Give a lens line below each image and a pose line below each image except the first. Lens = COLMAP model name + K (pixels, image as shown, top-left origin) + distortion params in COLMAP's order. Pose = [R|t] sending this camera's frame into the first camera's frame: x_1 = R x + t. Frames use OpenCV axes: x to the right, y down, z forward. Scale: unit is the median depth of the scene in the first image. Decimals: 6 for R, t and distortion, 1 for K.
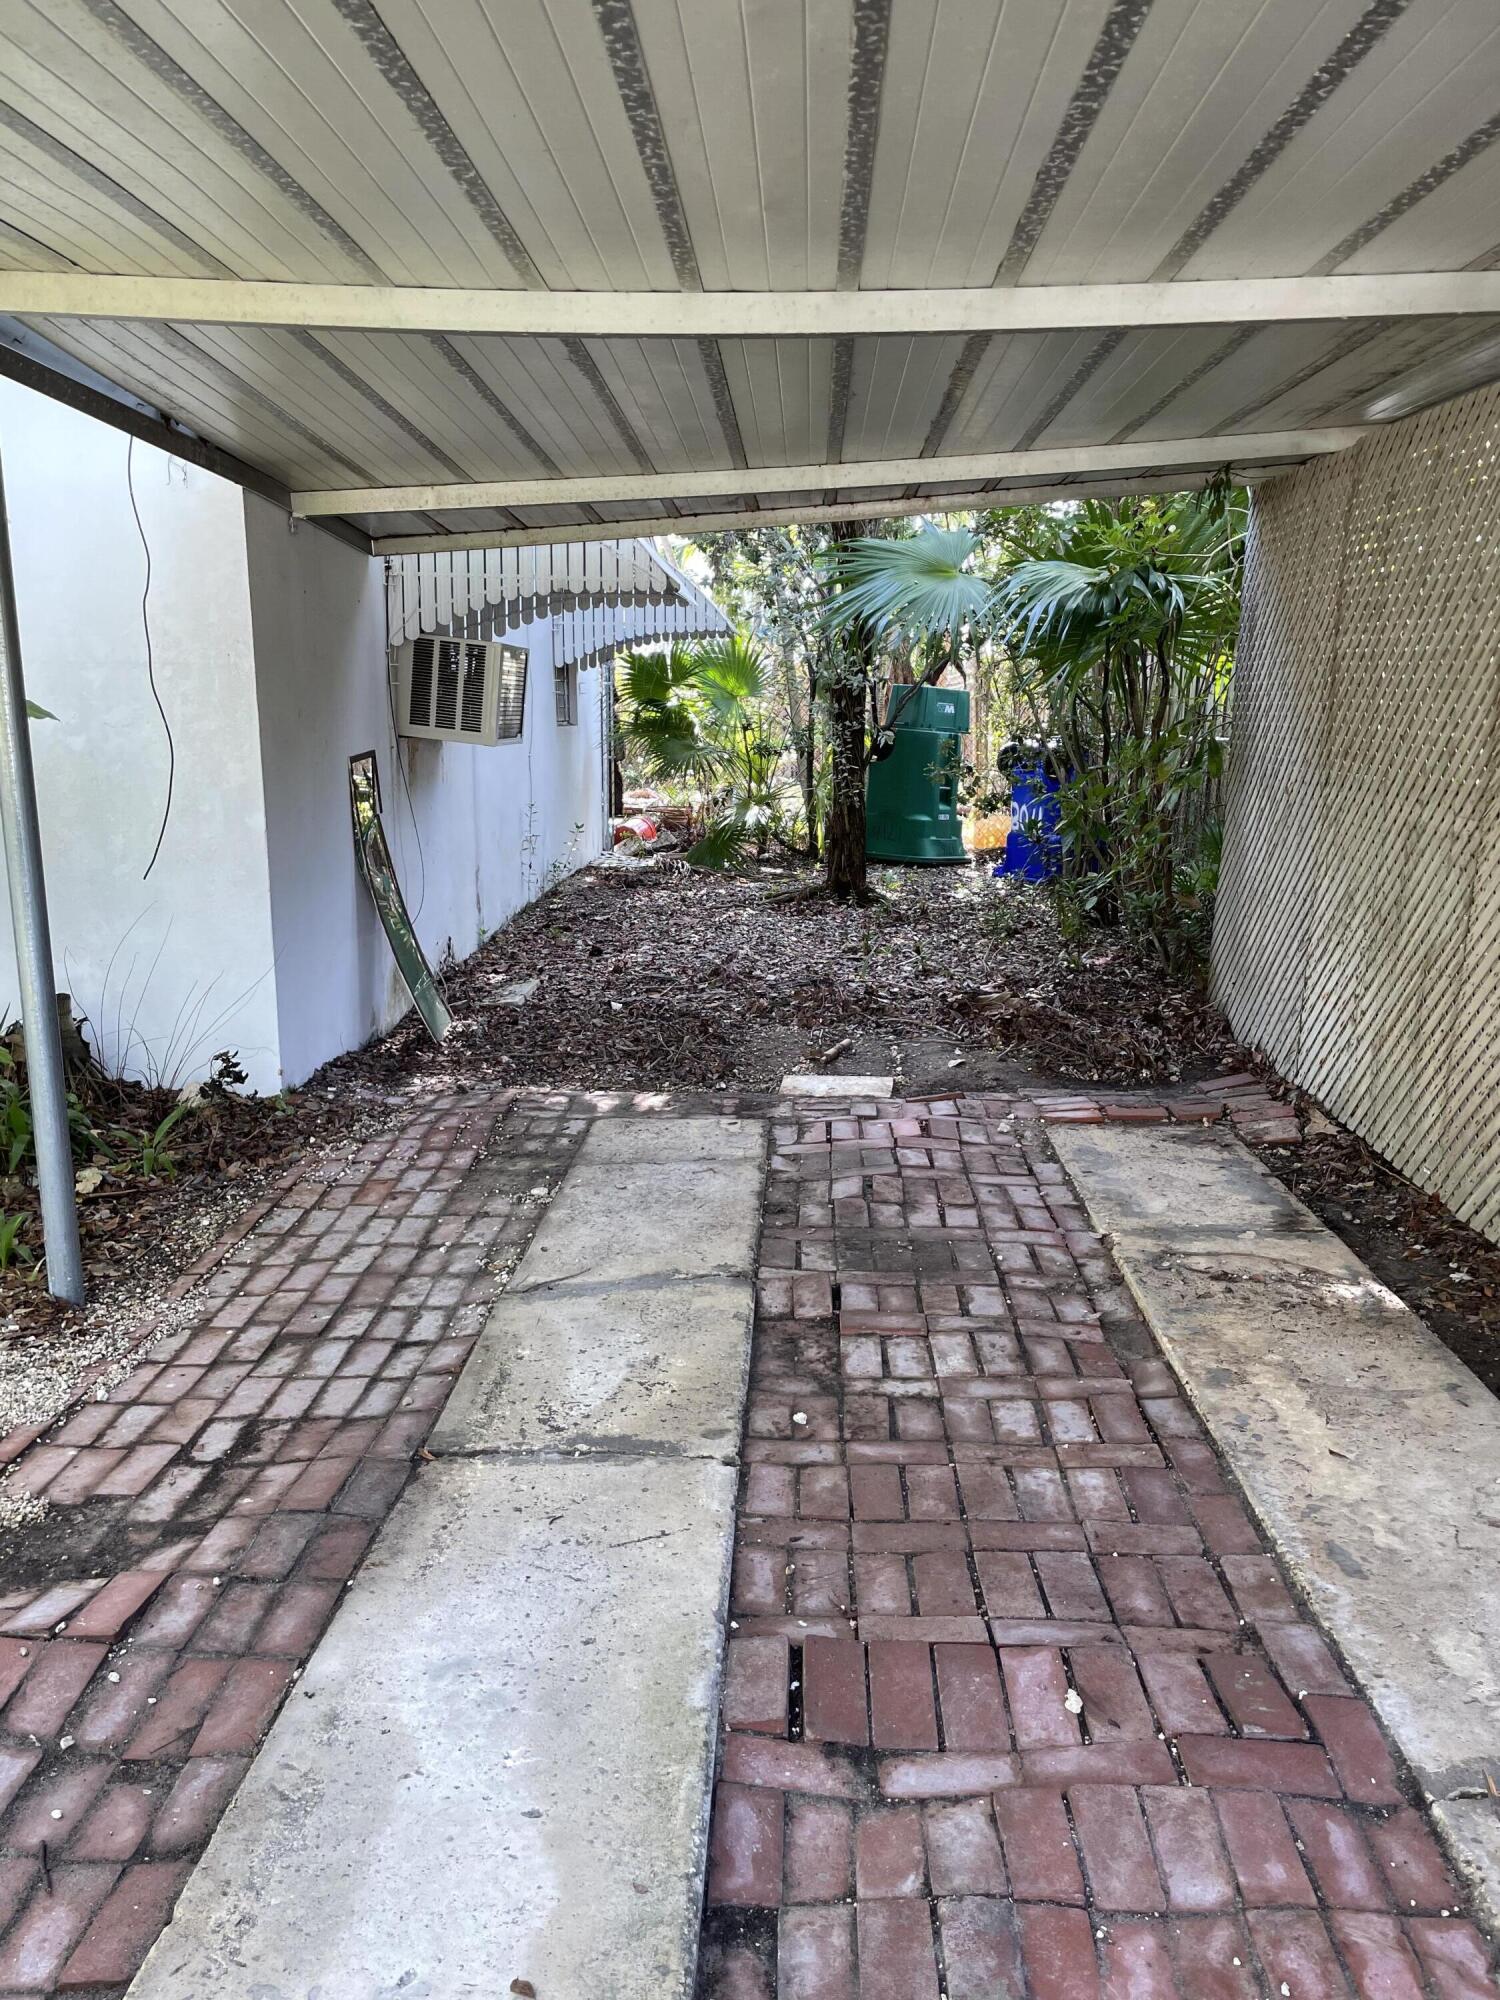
lens RADIAL K [[1528.9, 0, 746.0], [0, 1528.9, 1001.6], [0, 0, 1]] dist [0.068553, -0.085040]
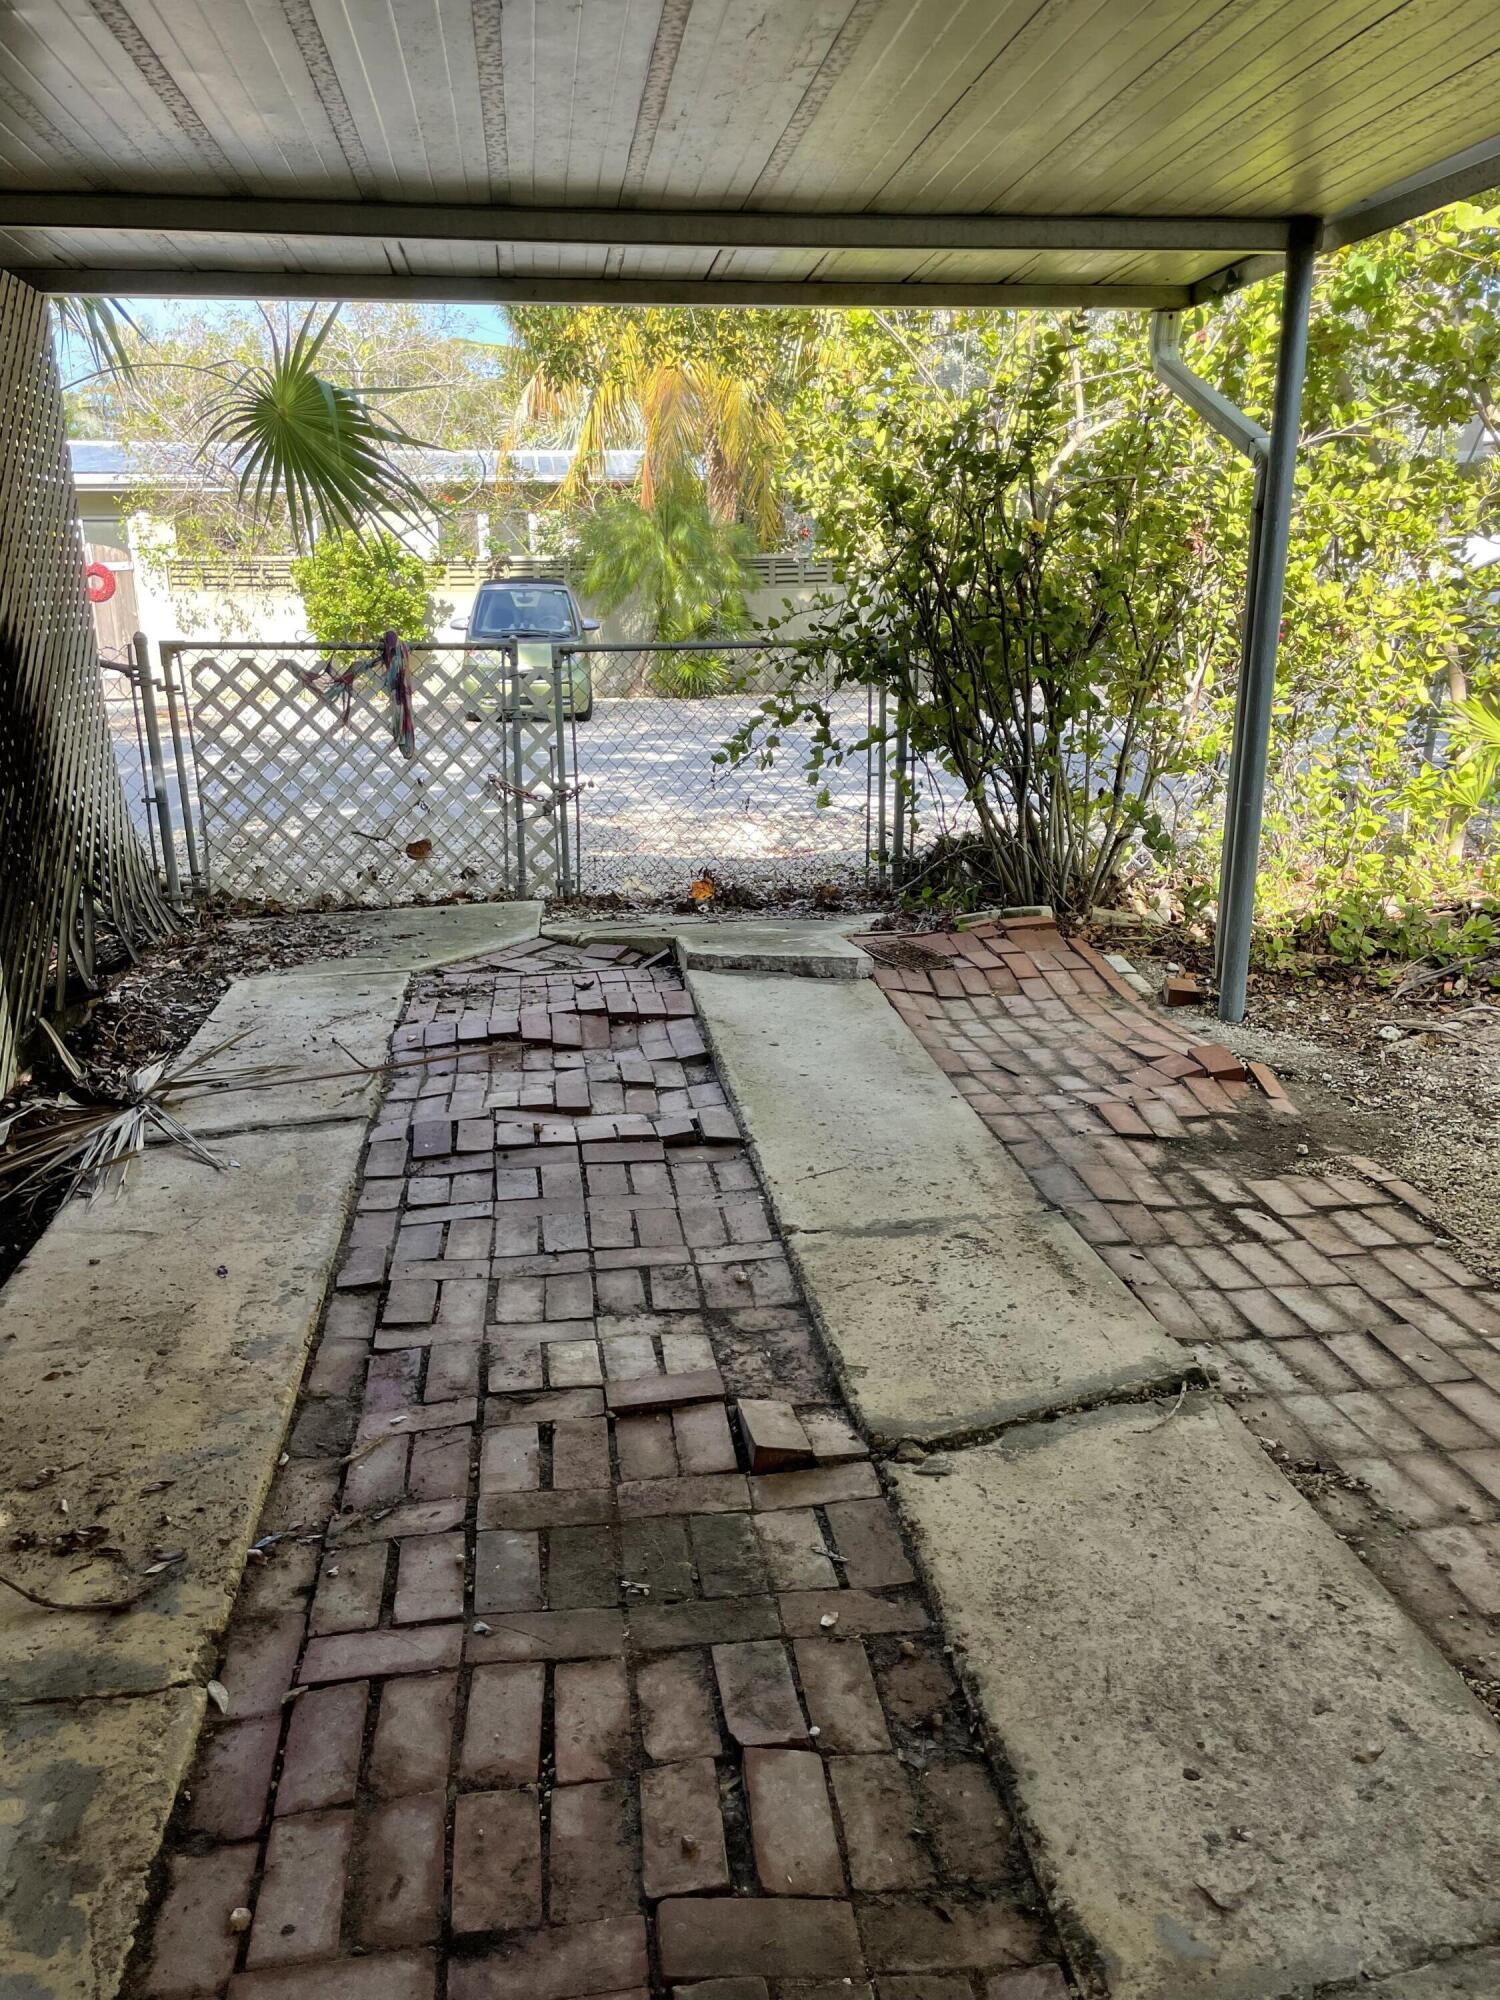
lens RADIAL K [[1528.9, 0, 748.0], [0, 1528.9, 1001.7], [0, 0, 1]] dist [0.068553, -0.085040]
pose [[-0.984474, 0.052602, -0.167464, 0.157896], [-0.025302, 0.901554, 0.431926, -0.265569], [0.173698, 0.429457, -0.886226, 1.525364]]
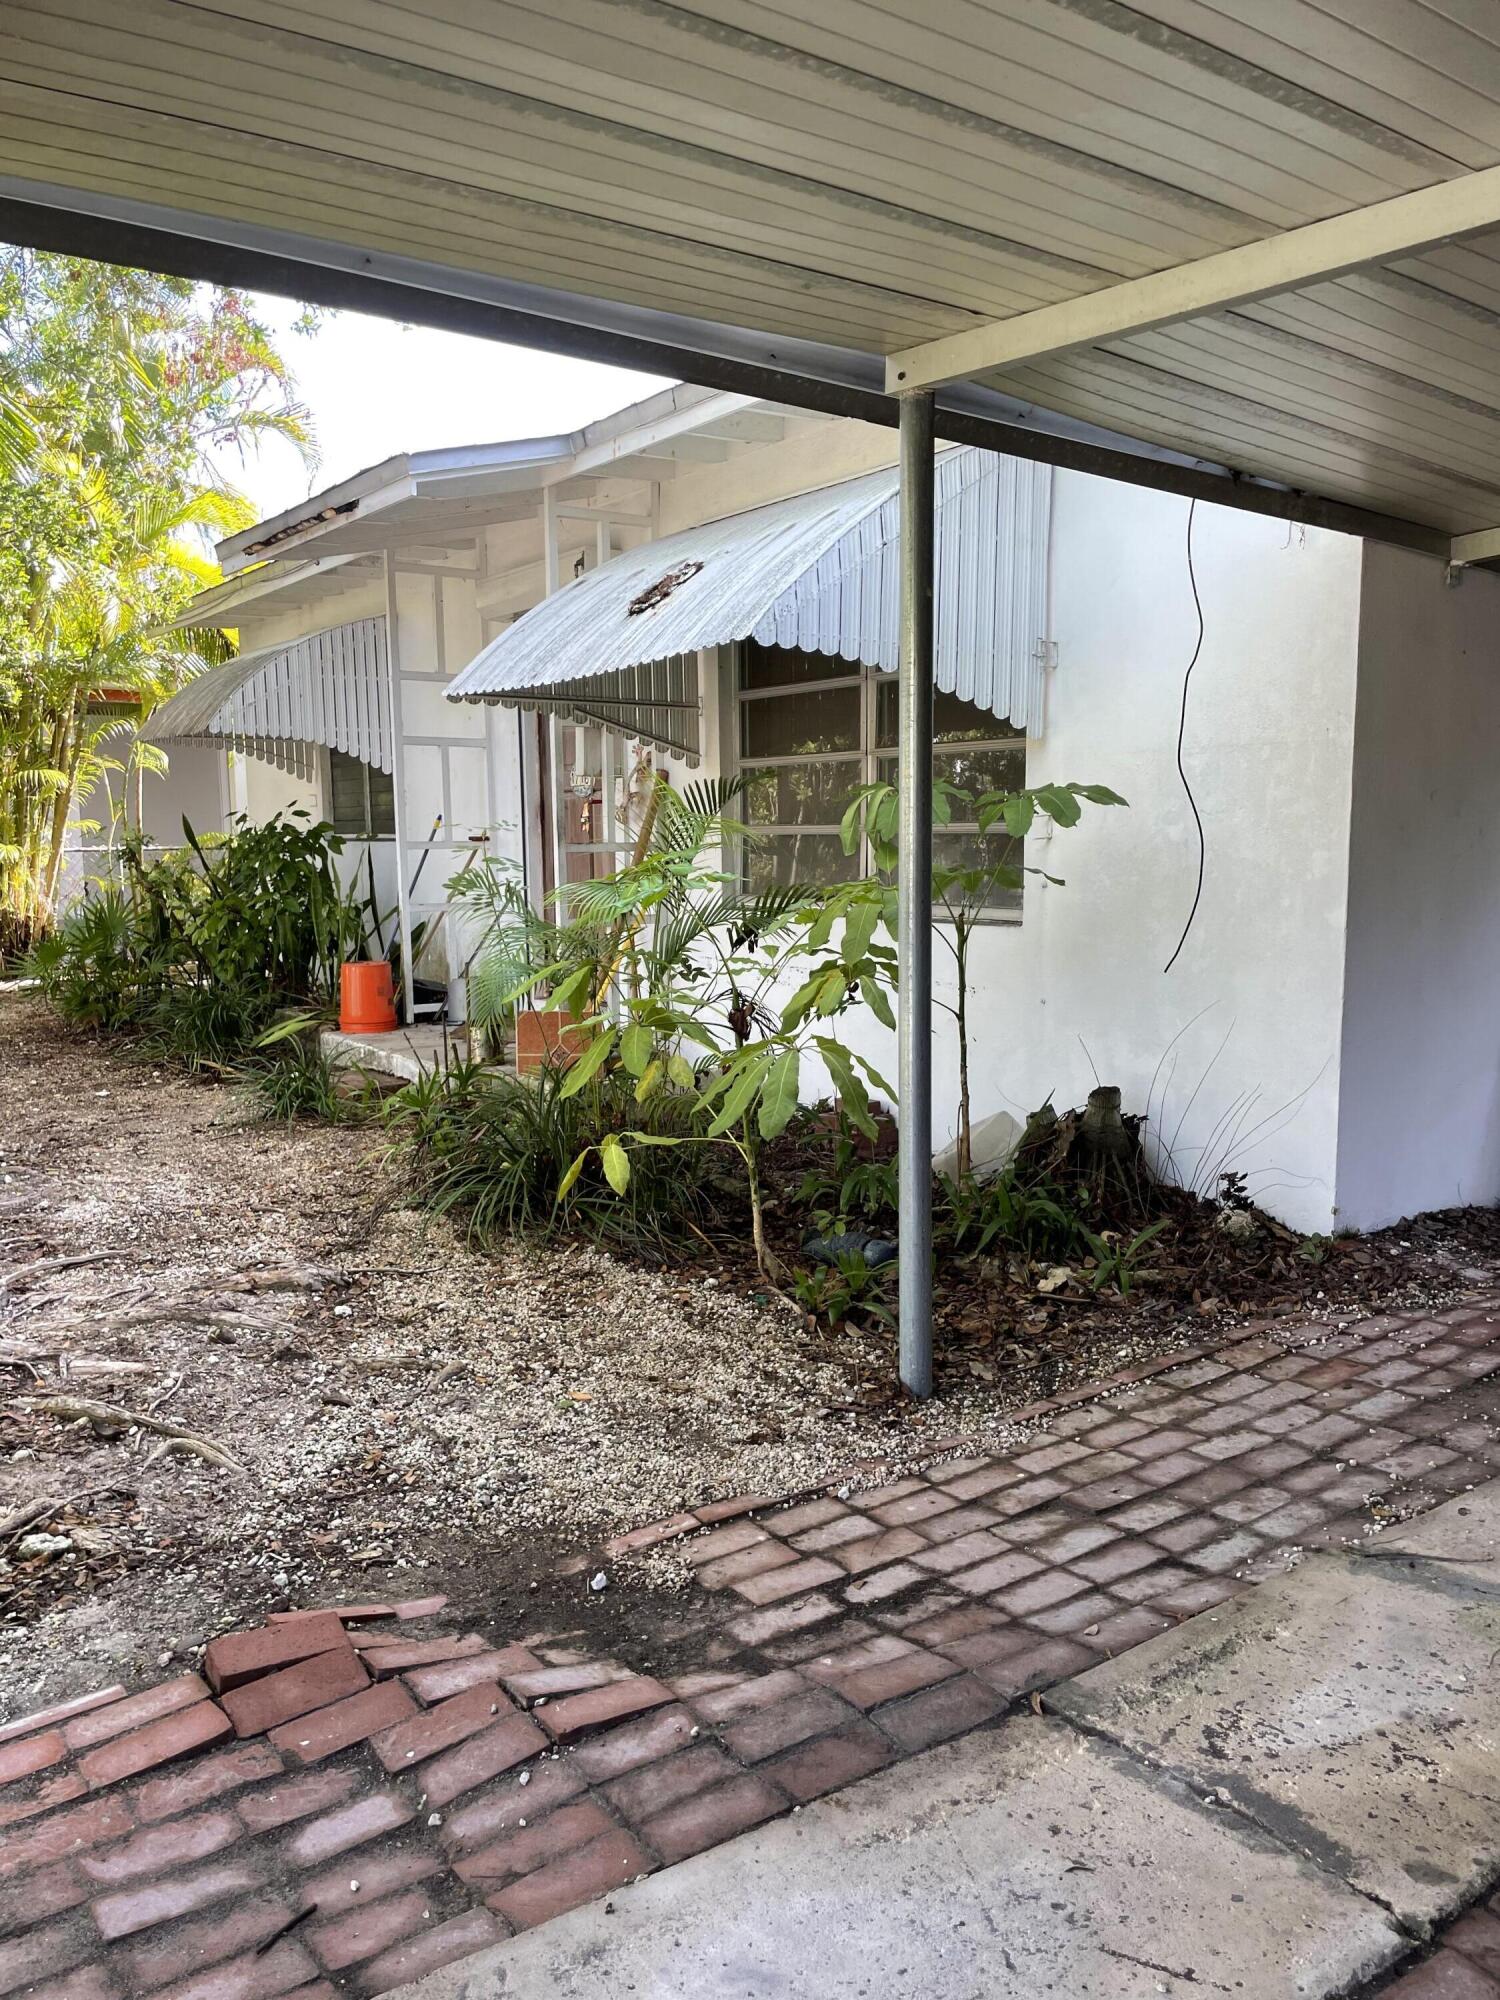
lens RADIAL K [[1528.9, 0, 732.6], [0, 1528.9, 1006.2], [0, 0, 1]] dist [0.068553, -0.085040]
pose [[0.617372, 0.078927, -0.782702, 0.222764], [-0.137145, 0.990516, -0.008294, -0.019818], [0.774624, 0.112464, 0.622341, 0.289271]]
